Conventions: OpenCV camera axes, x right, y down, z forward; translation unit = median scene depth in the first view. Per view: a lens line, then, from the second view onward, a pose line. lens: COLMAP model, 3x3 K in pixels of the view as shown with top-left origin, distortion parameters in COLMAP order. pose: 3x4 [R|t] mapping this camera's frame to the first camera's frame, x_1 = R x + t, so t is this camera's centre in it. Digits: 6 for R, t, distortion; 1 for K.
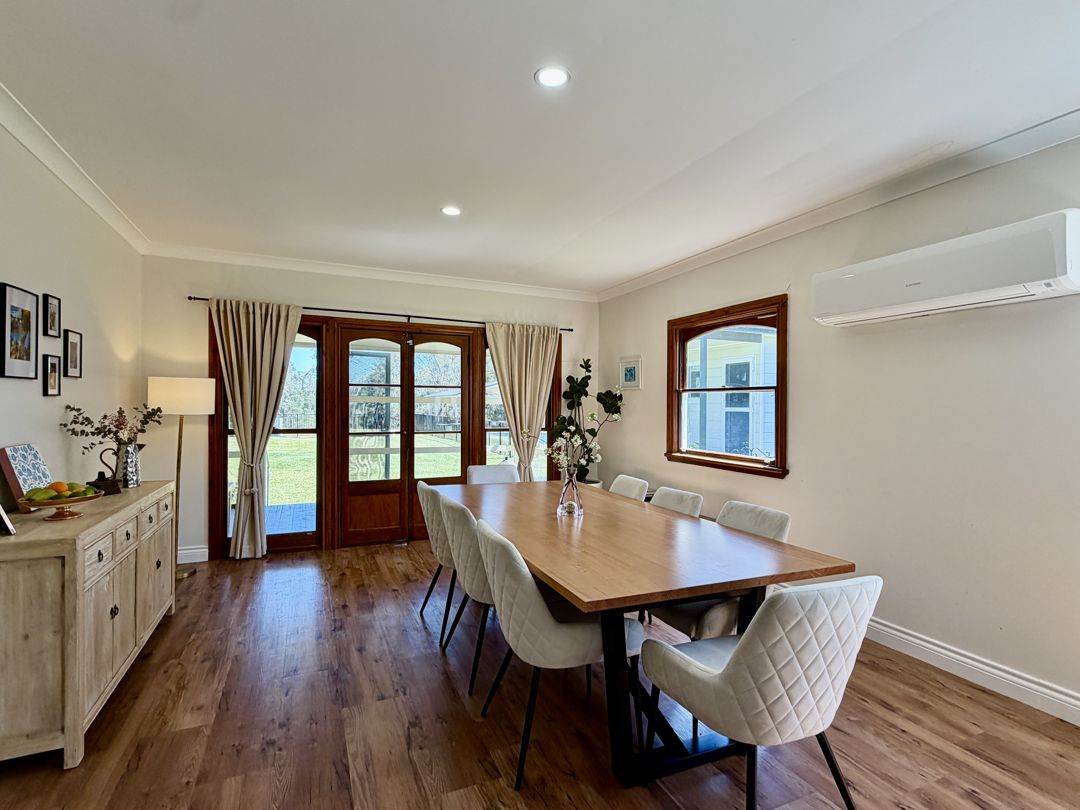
lens RADIAL K [[537.0, 0, 538.4], [0, 537.0, 411.4], [0, 0, 1]] dist [0.002836, 0.000604]
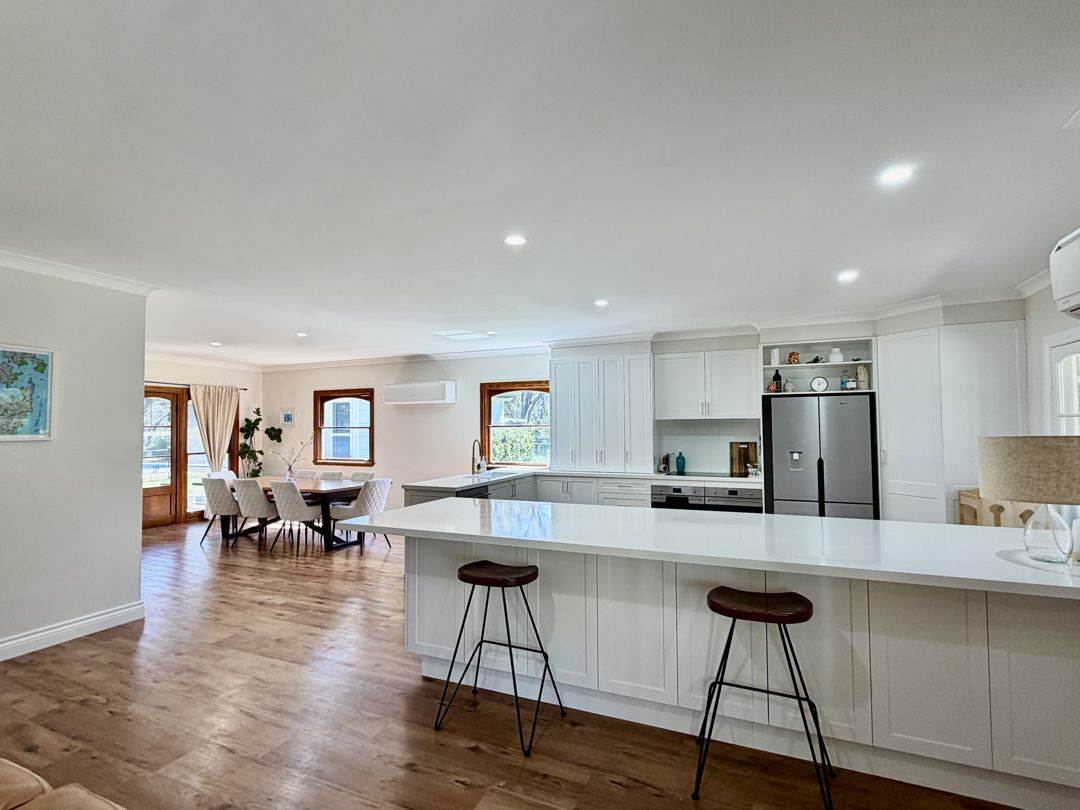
lens RADIAL K [[537.0, 0, 539.1], [0, 537.0, 412.9], [0, 0, 1]] dist [0.002836, 0.000604]
pose [[0.744905, 0.007008, 0.667134, -0.374406], [0.018827, 0.999326, -0.031519, -0.014739], [-0.666905, 0.036039, 0.744270, -0.814280]]
